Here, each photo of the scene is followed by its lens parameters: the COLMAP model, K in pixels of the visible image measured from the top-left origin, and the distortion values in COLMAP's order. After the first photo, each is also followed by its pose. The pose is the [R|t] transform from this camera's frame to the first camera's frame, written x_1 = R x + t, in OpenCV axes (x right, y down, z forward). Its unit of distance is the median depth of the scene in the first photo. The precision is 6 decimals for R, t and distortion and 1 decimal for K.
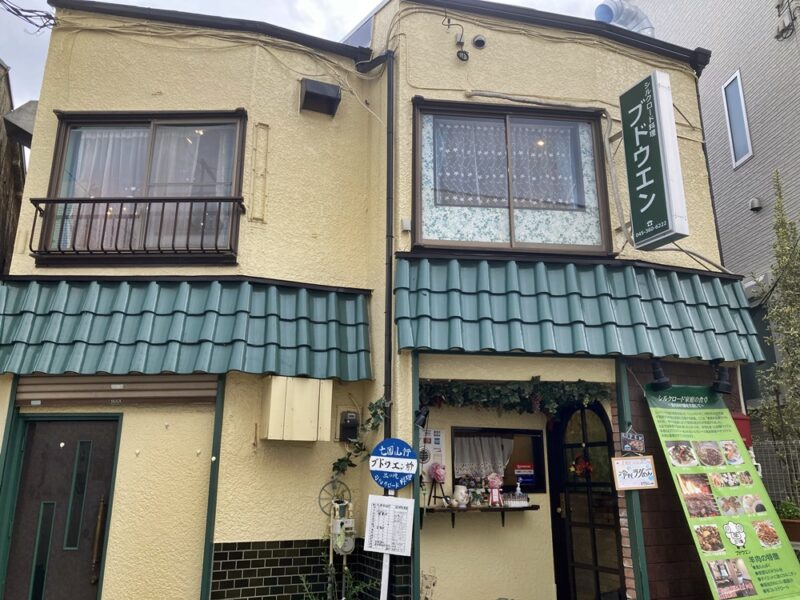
lens RADIAL K [[669.6, 0, 396.1], [0, 669.6, 266.5], [0, 0, 1]] dist [0.004069, -0.018008]
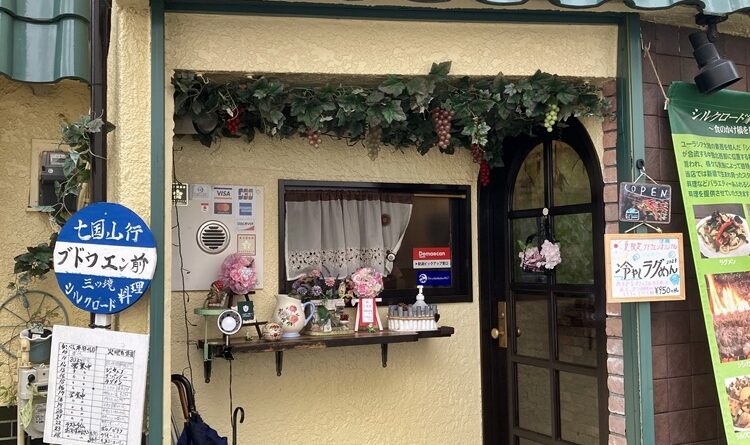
lens RADIAL K [[830.3, 0, 386.0], [0, 830.3, 207.2], [0, 0, 1]] dist [0.004590, 0.000000]
pose [[0.999312, -0.014594, 0.034099, 0.150859], [0.005911, 0.970248, 0.242039, 0.121546], [-0.036617, -0.241671, 0.969667, 0.437746]]
